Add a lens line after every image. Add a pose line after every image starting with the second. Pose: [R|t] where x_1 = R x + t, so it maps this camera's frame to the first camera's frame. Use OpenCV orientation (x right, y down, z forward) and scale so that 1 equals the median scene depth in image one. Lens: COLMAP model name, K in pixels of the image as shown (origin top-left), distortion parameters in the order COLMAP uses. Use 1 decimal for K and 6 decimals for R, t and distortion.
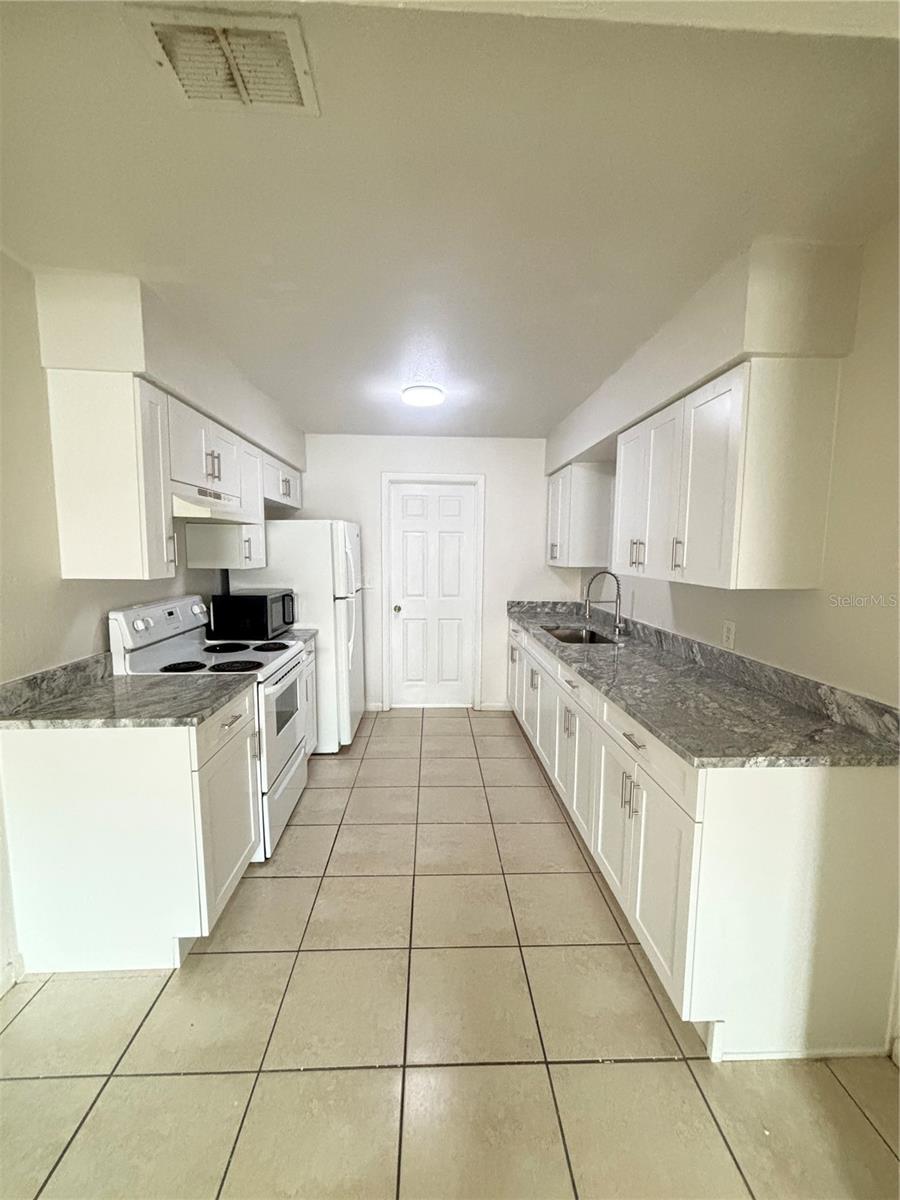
lens RADIAL K [[481.1, 0, 451.2], [0, 481.1, 599.8], [0, 0, 1]] dist [0.001569, 0.000446]
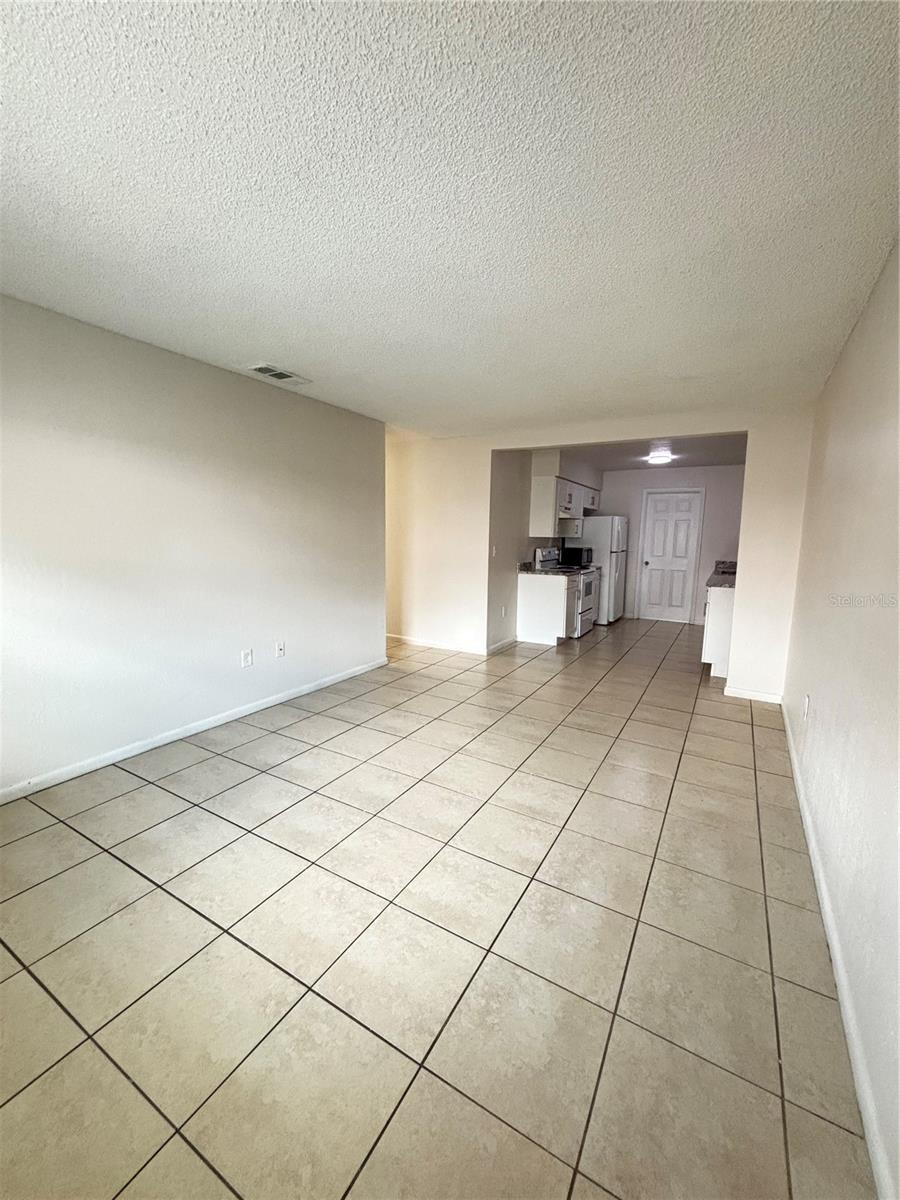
lens RADIAL K [[482.4, 0, 443.8], [0, 482.4, 601.6], [0, 0, 1]] dist [0.001258, 0.000391]
pose [[0.834932, 0.079226, -0.544621, 0.326947], [-0.063165, 0.996840, 0.048175, 0.161135], [0.546717, -0.005822, 0.837297, -1.223220]]
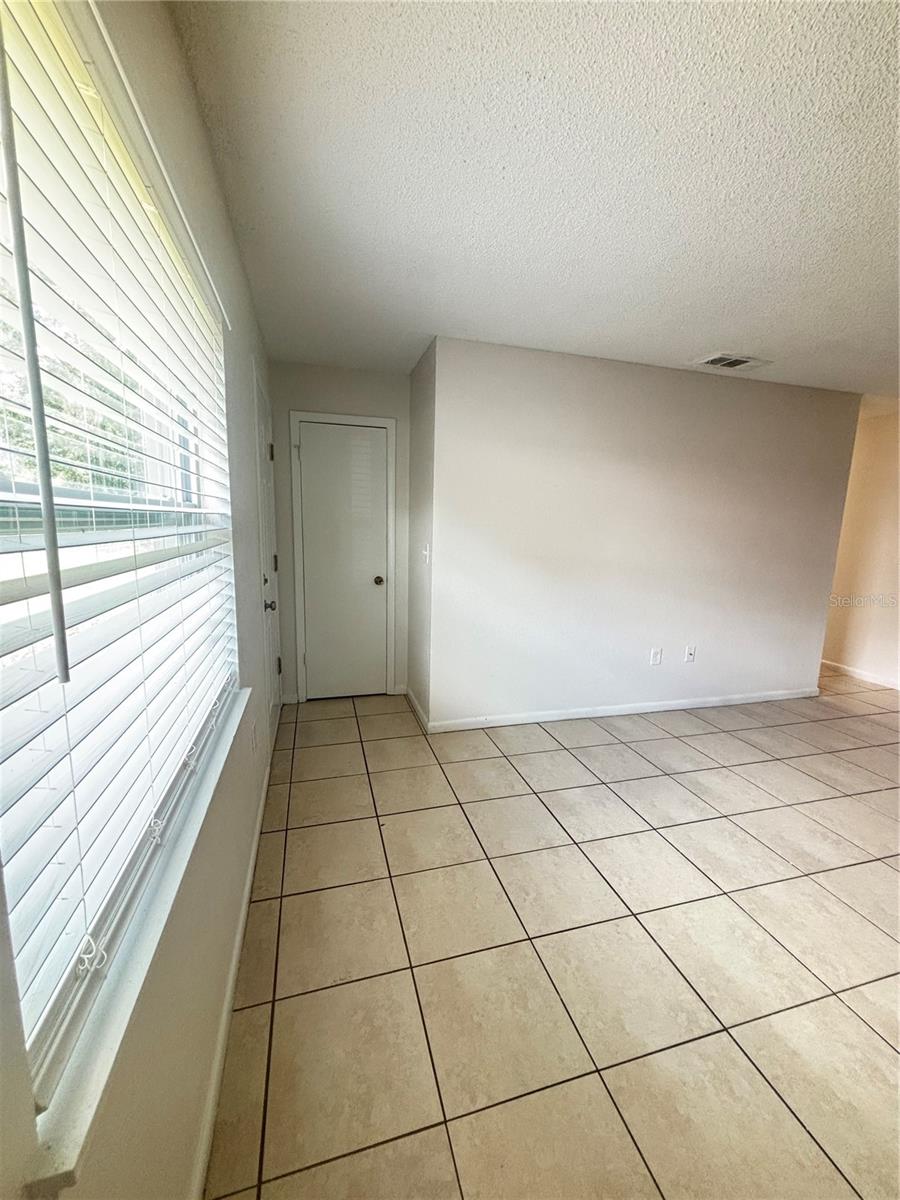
lens RADIAL K [[481.1, 0, 451.2], [0, 481.1, 599.8], [0, 0, 1]] dist [0.001569, 0.000446]
pose [[0.229164, 0.148643, -0.961971, 0.297236], [-0.125096, 0.984574, 0.122335, 0.166562], [0.965316, 0.092304, 0.244224, -1.276887]]
